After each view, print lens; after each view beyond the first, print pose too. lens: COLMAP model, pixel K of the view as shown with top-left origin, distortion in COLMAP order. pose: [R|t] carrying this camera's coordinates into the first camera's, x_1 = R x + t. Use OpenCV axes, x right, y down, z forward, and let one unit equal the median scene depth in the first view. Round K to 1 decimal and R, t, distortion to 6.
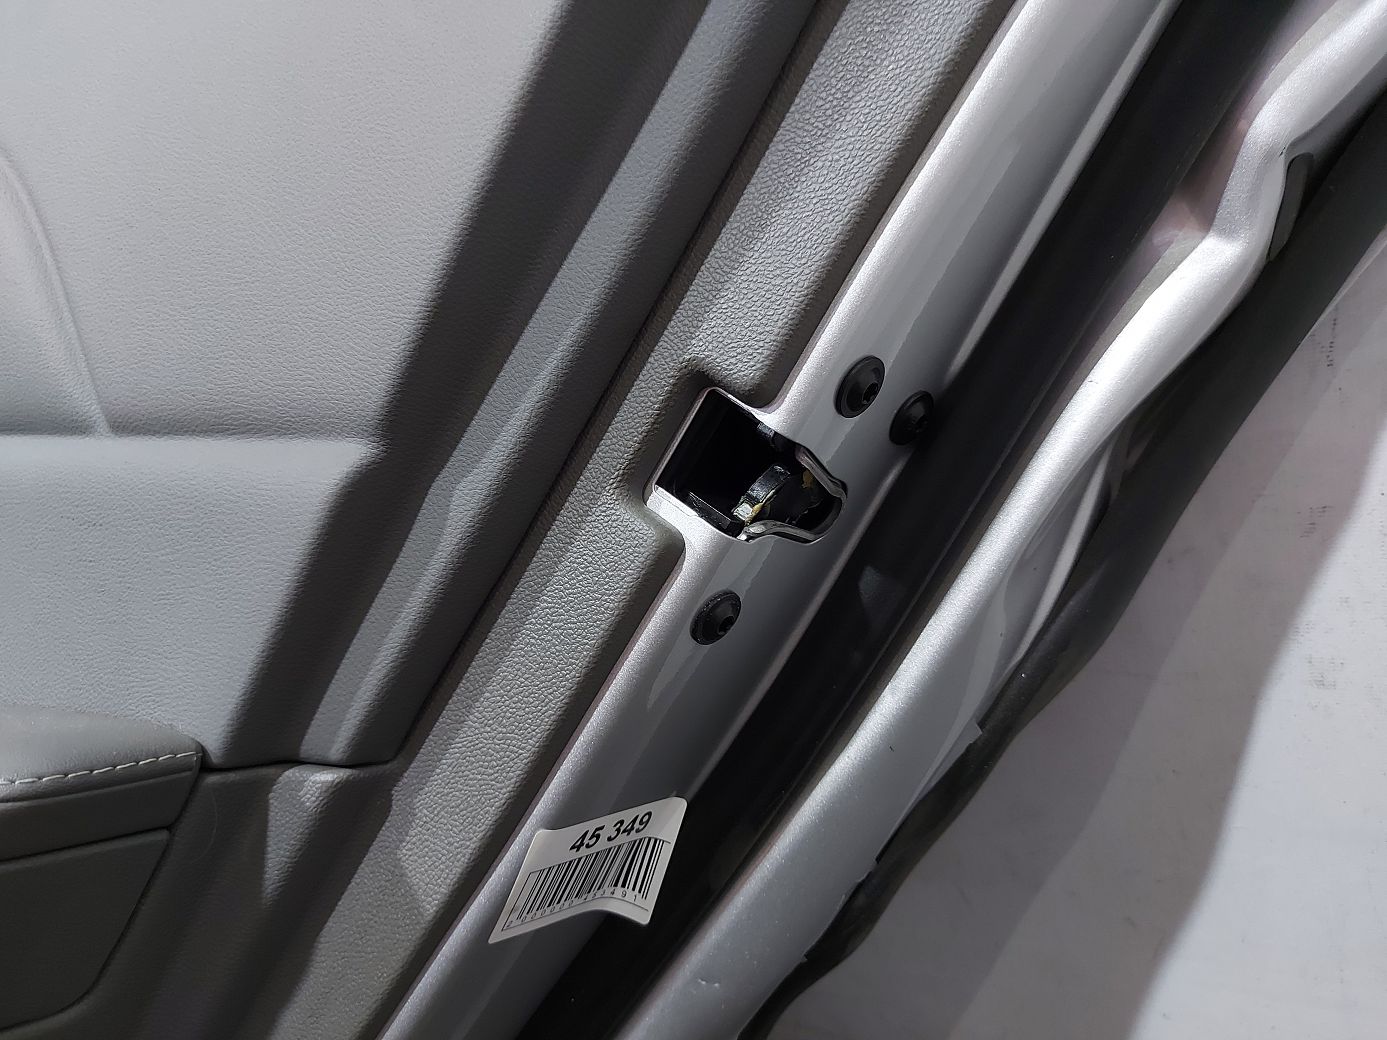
lens RADIAL K [[972.0, 0, 693.5], [0, 972.0, 520.0], [0, 0, 1]] dist [-0.001499, -0.000135]
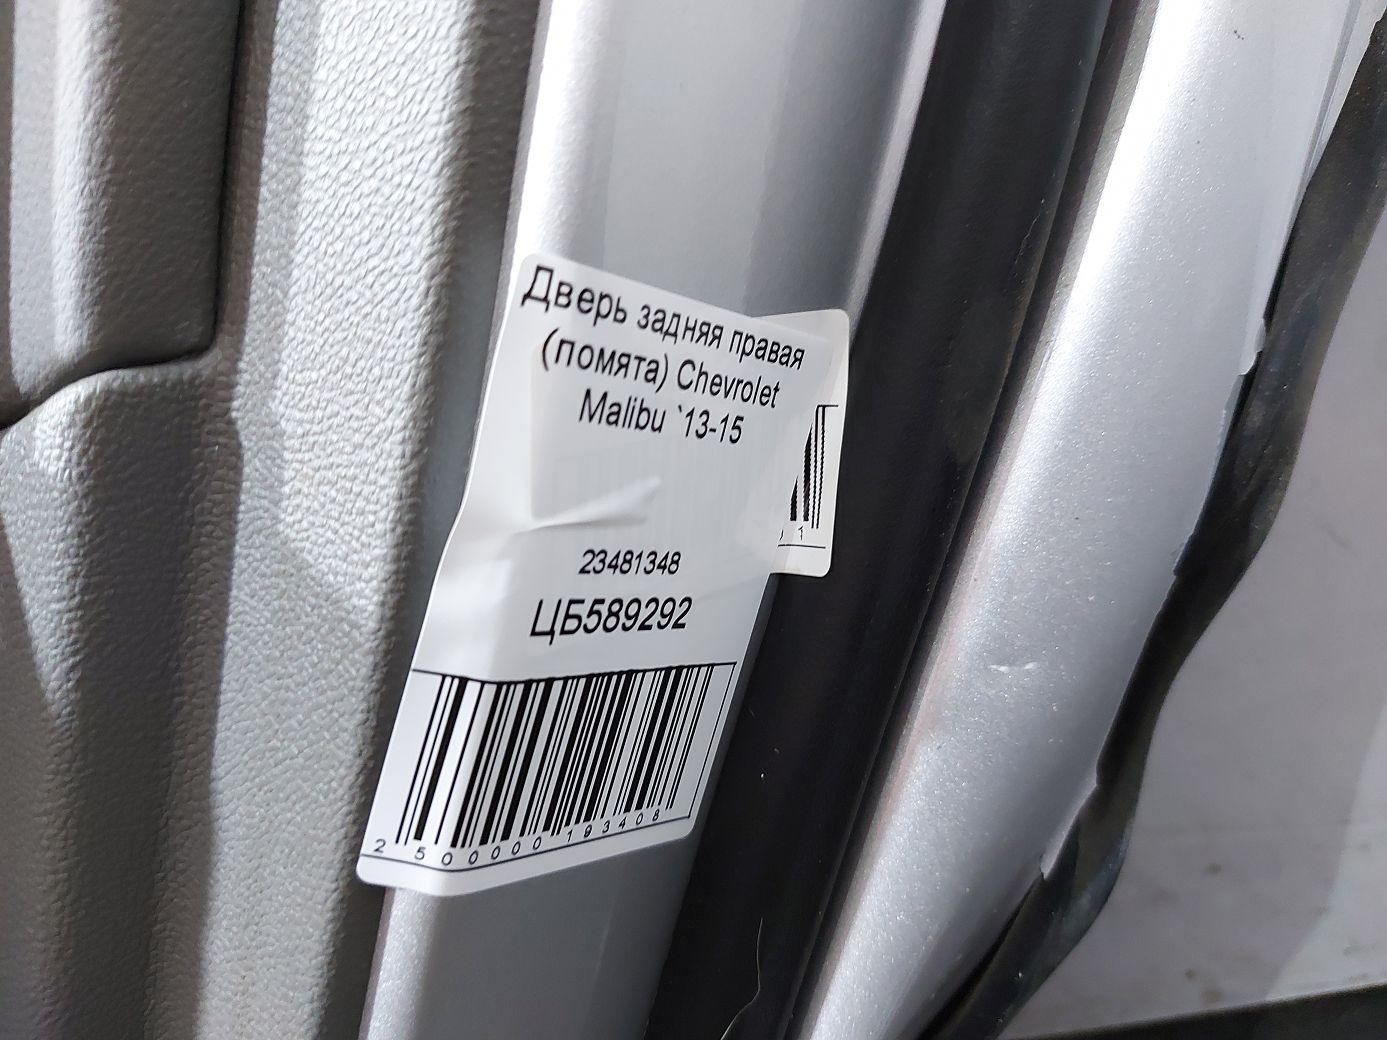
lens RADIAL K [[983.6, 0, 693.5], [0, 983.6, 520.0], [0, 0, 1]] dist [-0.024861, -0.000887]
pose [[0.940273, -0.325170, -0.100751, -0.071666], [0.326444, 0.945208, -0.004040, 0.402611], [0.096545, -0.029091, 0.994903, 0.555078]]
